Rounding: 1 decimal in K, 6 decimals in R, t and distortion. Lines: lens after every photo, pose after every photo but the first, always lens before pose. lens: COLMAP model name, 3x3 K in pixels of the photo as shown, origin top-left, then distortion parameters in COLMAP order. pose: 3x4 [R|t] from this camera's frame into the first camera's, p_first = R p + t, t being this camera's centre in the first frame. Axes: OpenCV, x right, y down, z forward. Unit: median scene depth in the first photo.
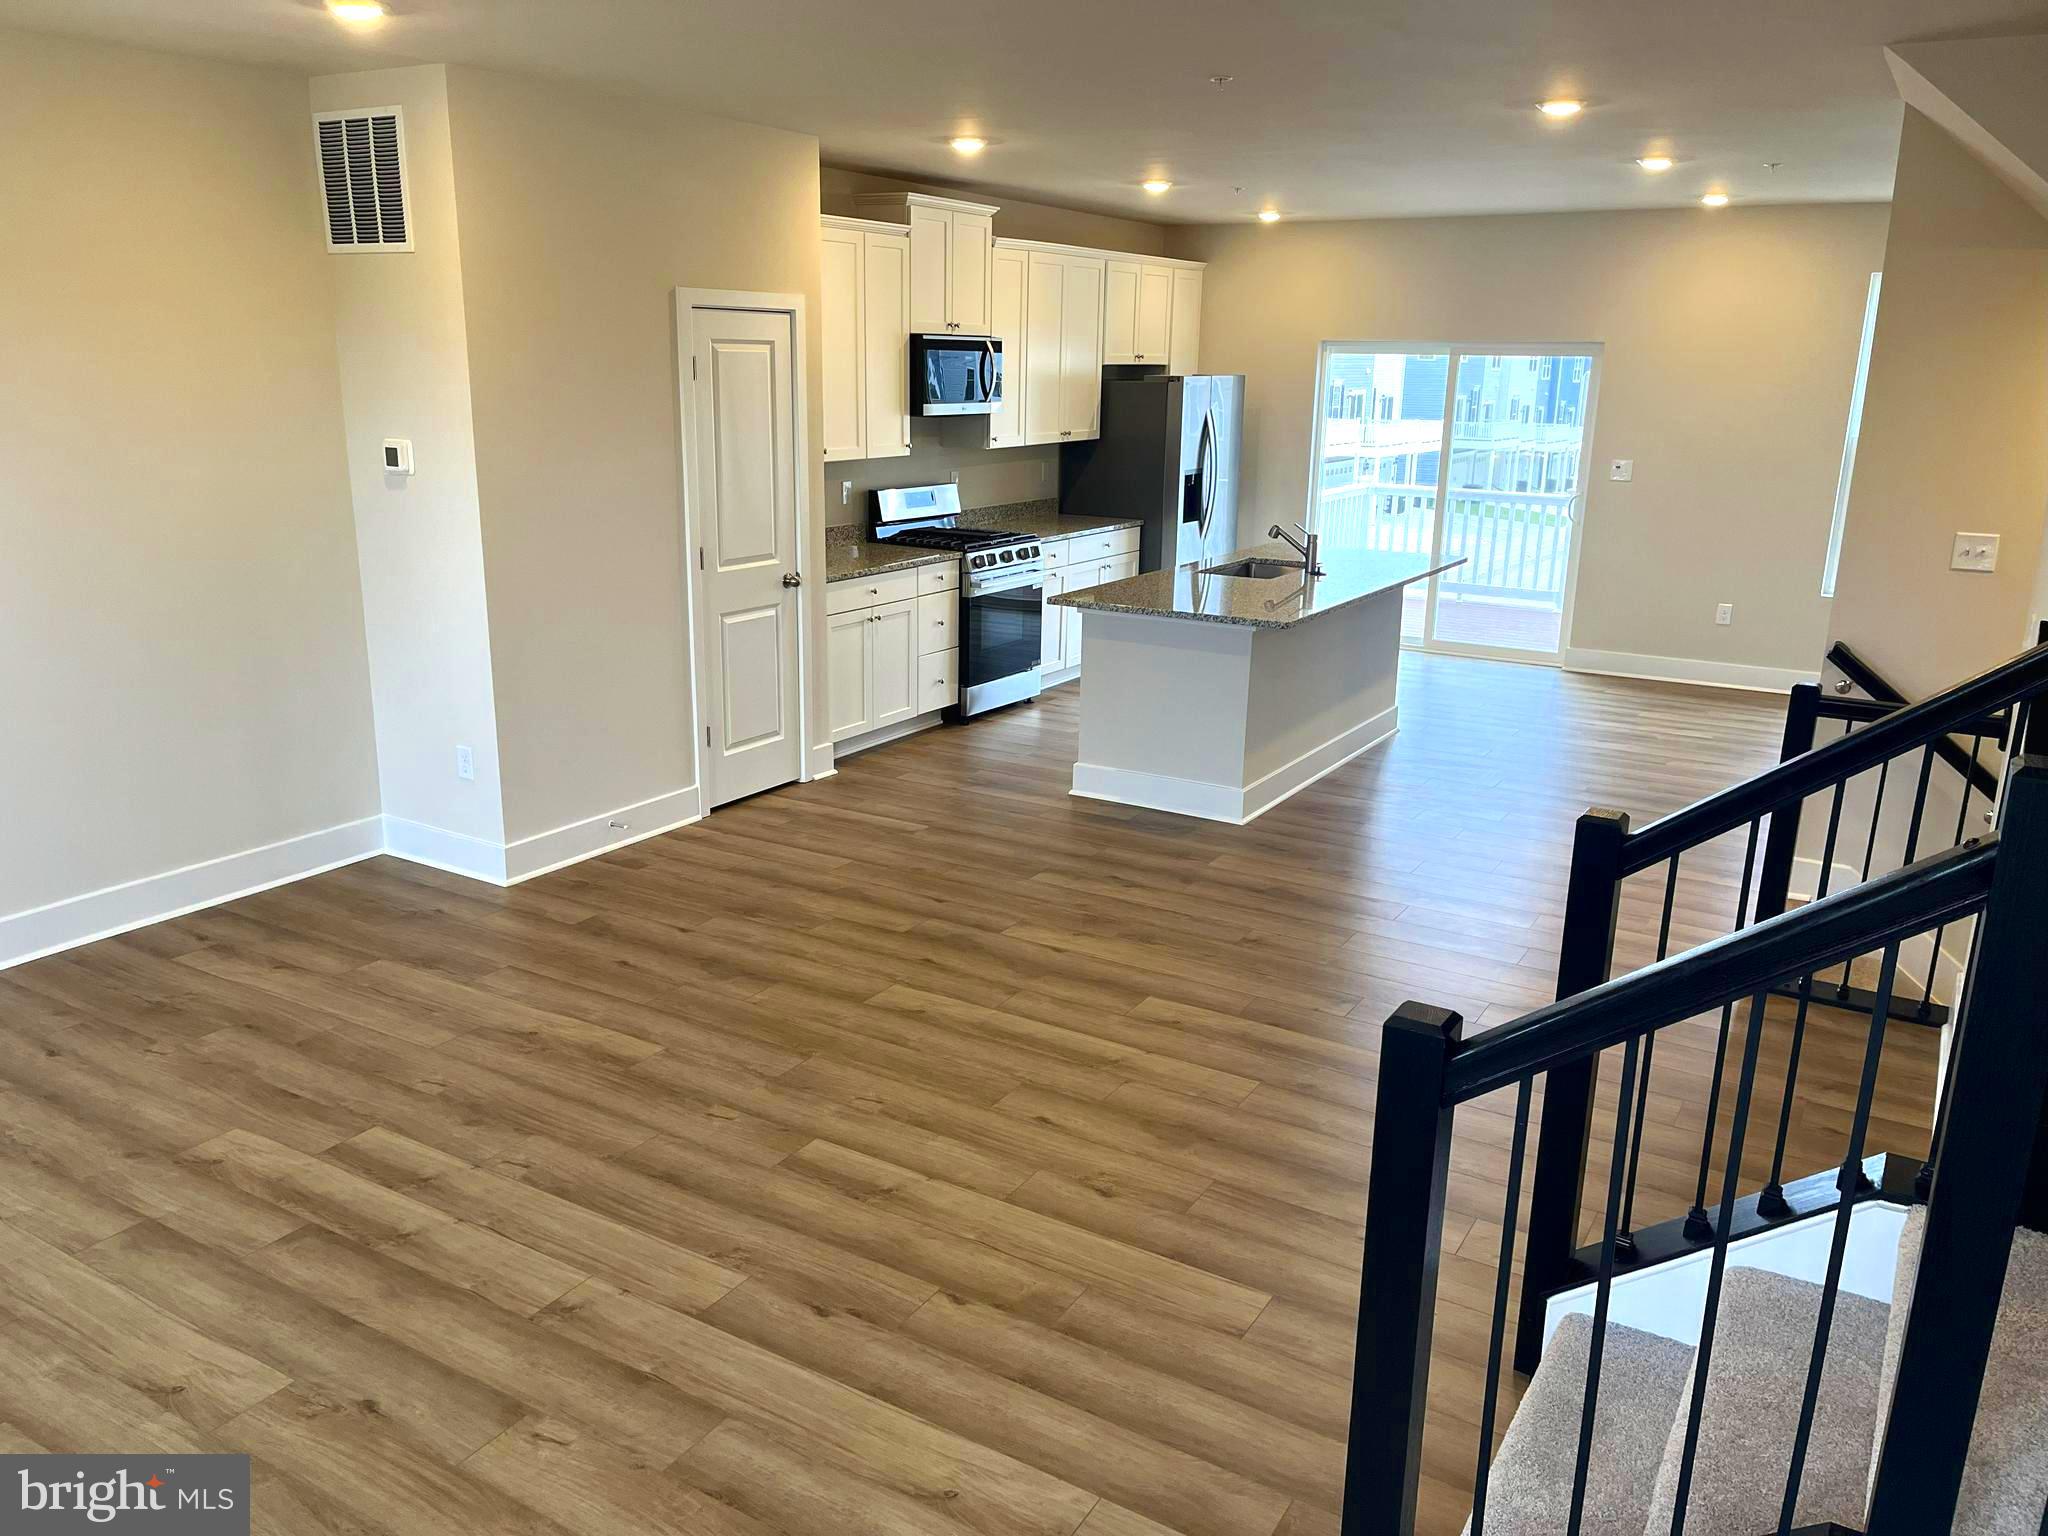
lens RADIAL K [[1545.5, 0, 1023.8], [0, 1545.5, 786.2], [0, 0, 1]] dist [0.055102, -0.064672]
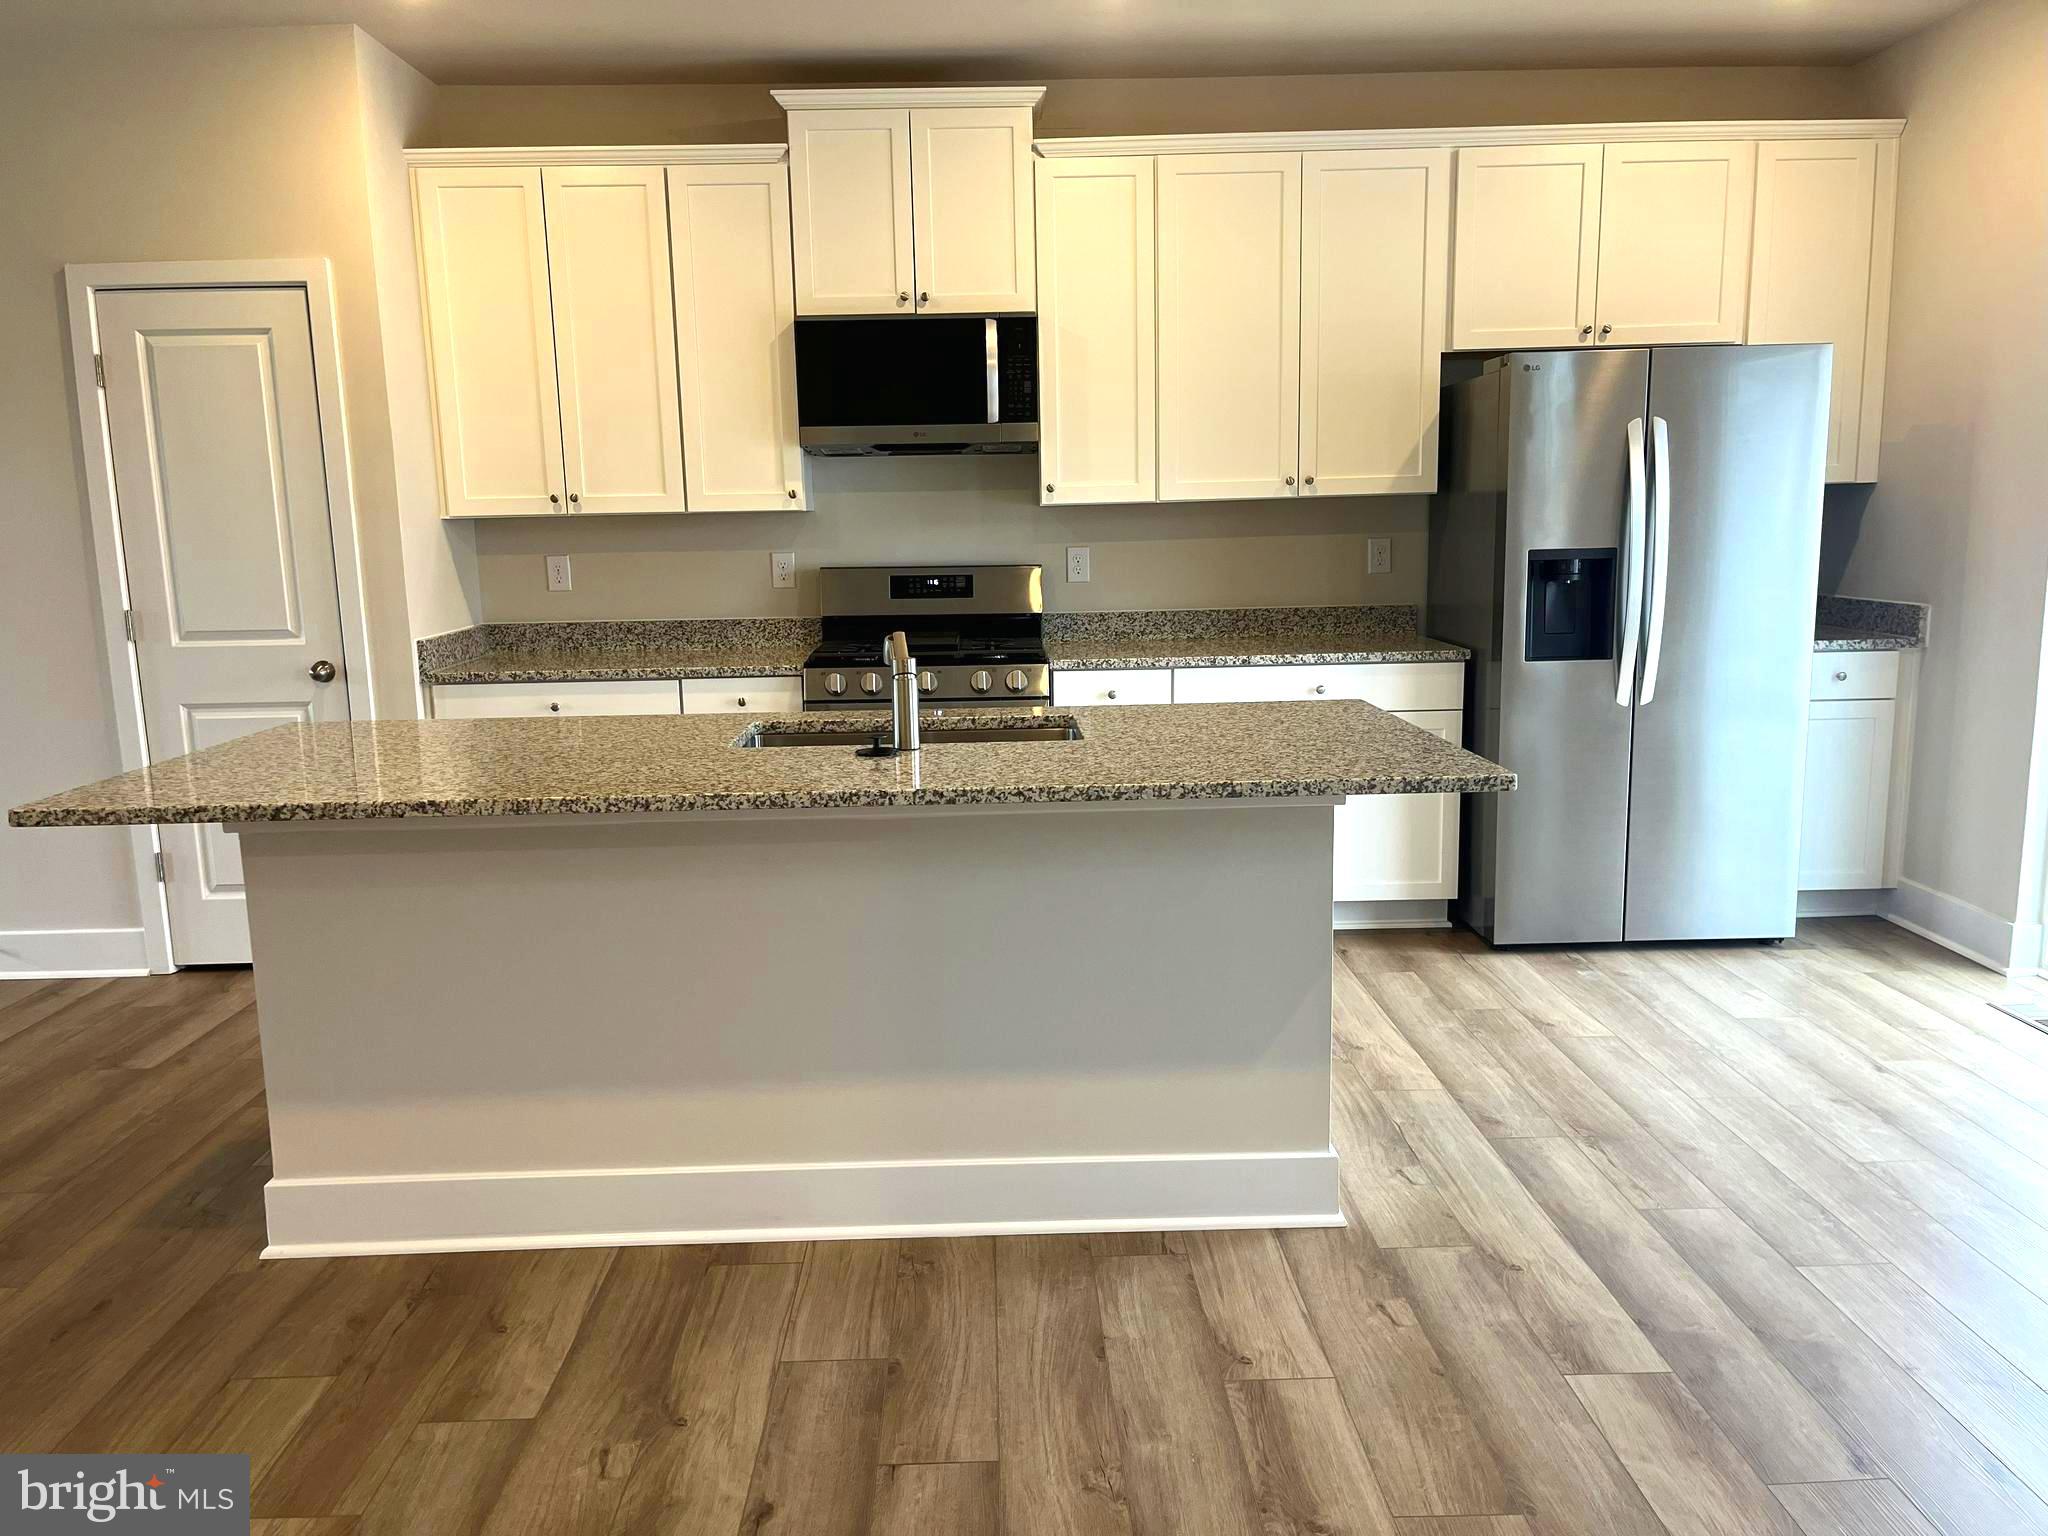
lens RADIAL K [[1545.5, 0, 1023.8], [0, 1545.5, 786.2], [0, 0, 1]] dist [0.055102, -0.064672]
pose [[0.538148, 0.119896, -0.834279, 0.687264], [-0.199150, 0.979891, 0.012361, -0.174937], [0.818985, 0.159495, 0.551203, 1.005755]]
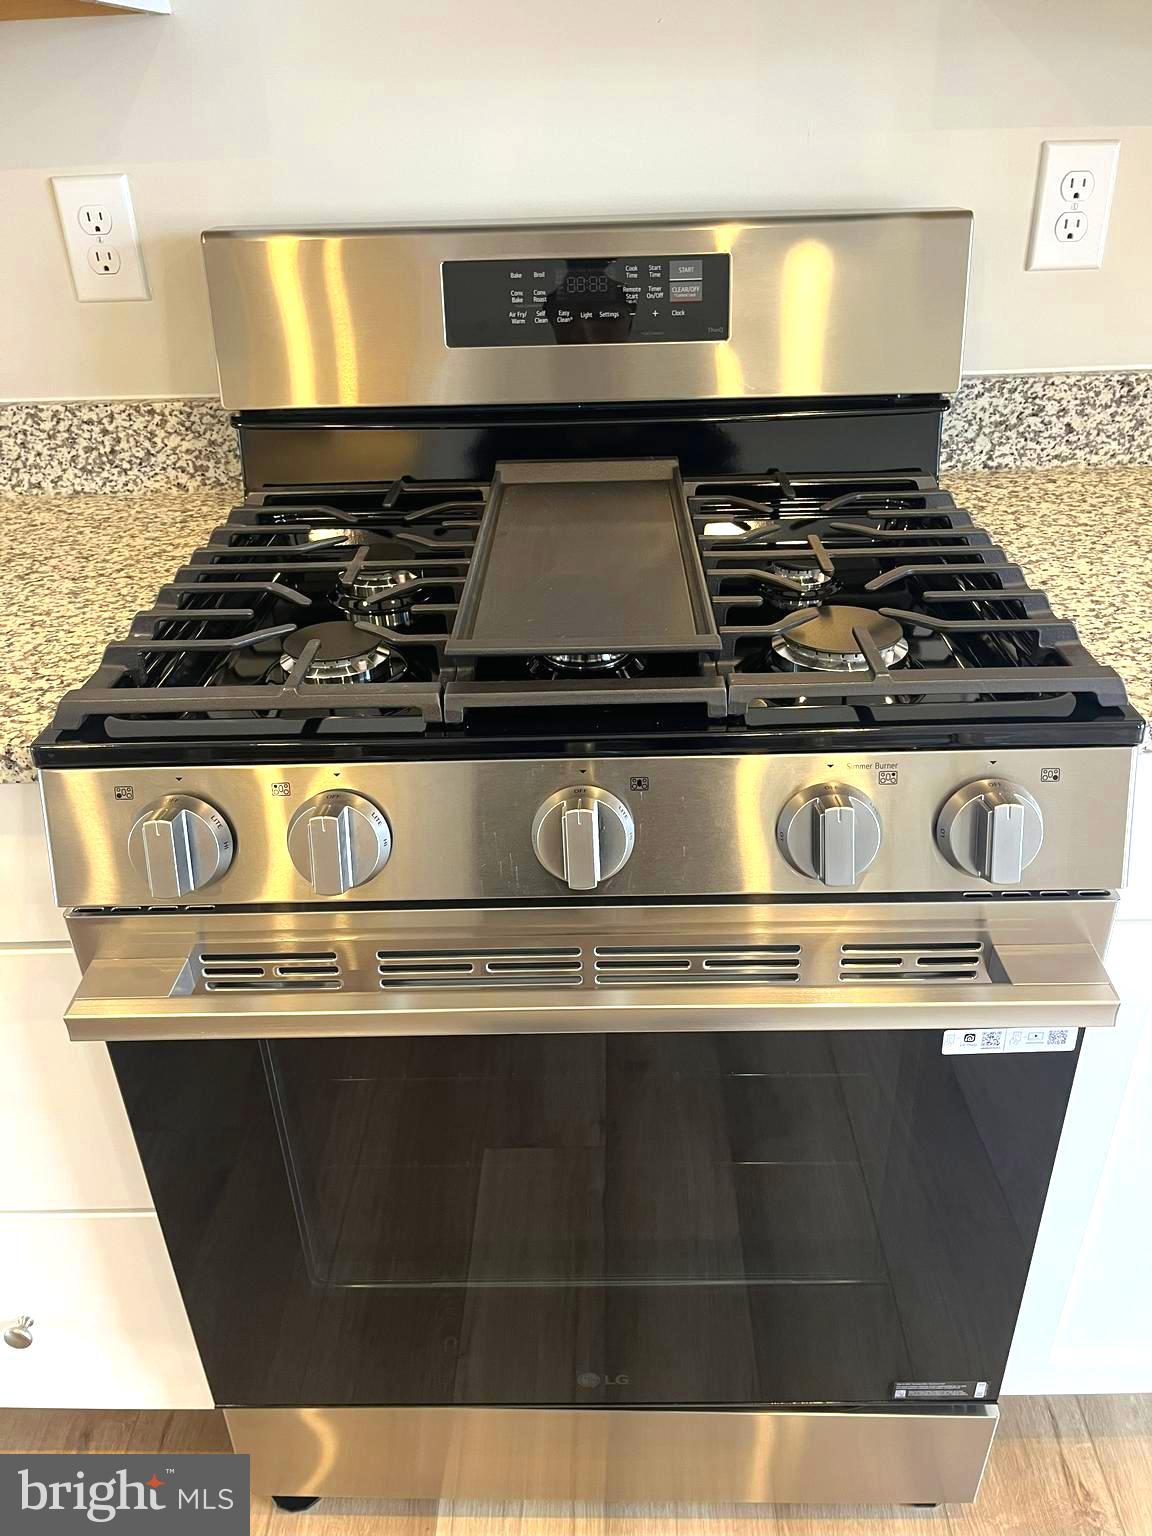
lens RADIAL K [[1159.1, 0, 576.0], [0, 1159.1, 768.0], [0, 0, 1]] dist [0.055102, -0.064672]
pose [[0.506628, 0.391591, -0.768104, 0.083762], [-0.194022, 0.919834, 0.340971, -0.260035], [0.840050, -0.023717, 0.541991, 1.324380]]
